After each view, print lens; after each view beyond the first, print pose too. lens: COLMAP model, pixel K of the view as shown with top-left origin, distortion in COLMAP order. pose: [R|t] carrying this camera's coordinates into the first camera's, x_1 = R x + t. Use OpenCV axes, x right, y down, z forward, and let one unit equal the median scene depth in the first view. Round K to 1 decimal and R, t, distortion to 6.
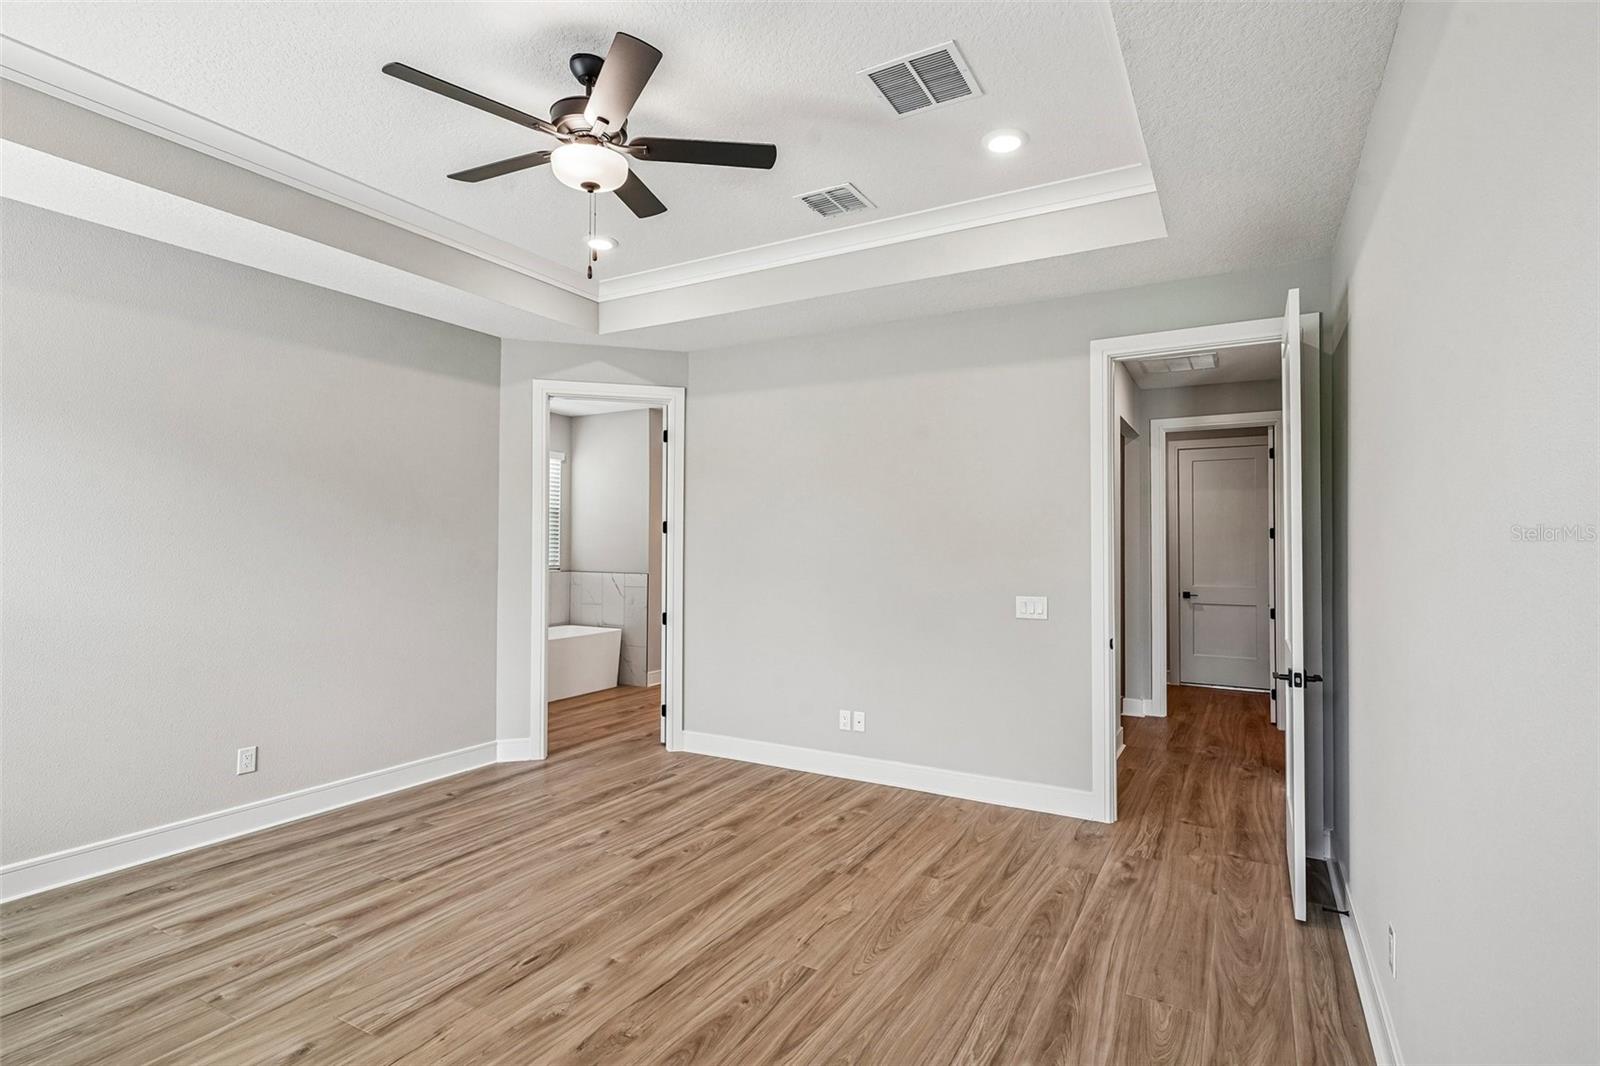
lens RADIAL K [[791.0, 0, 804.3], [0, 791.0, 534.5], [0, 0, 1]] dist [-0.004529, -0.000794]
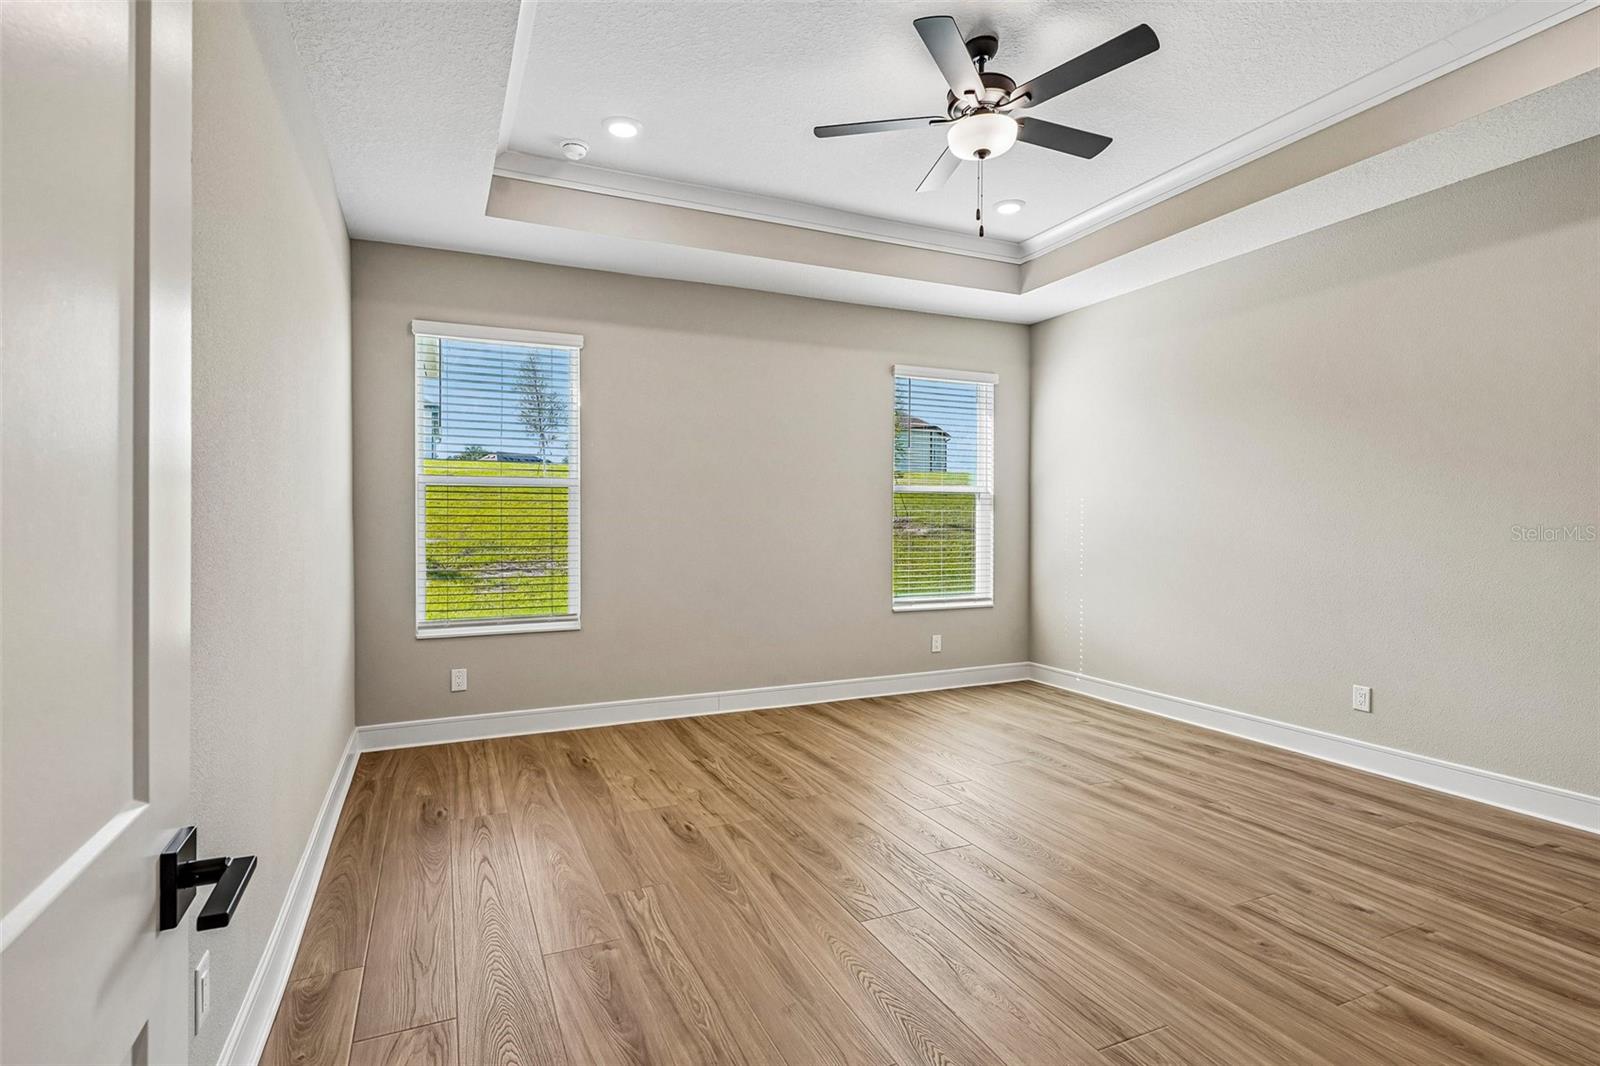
lens RADIAL K [[791.0, 0, 803.5], [0, 791.0, 531.2], [0, 0, 1]] dist [-0.004529, -0.000794]
pose [[-0.585199, 0.008365, -0.810847, 0.575971], [0.007951, 0.999958, 0.004578, 0.061797], [0.810851, -0.003768, -0.585241, 1.067913]]
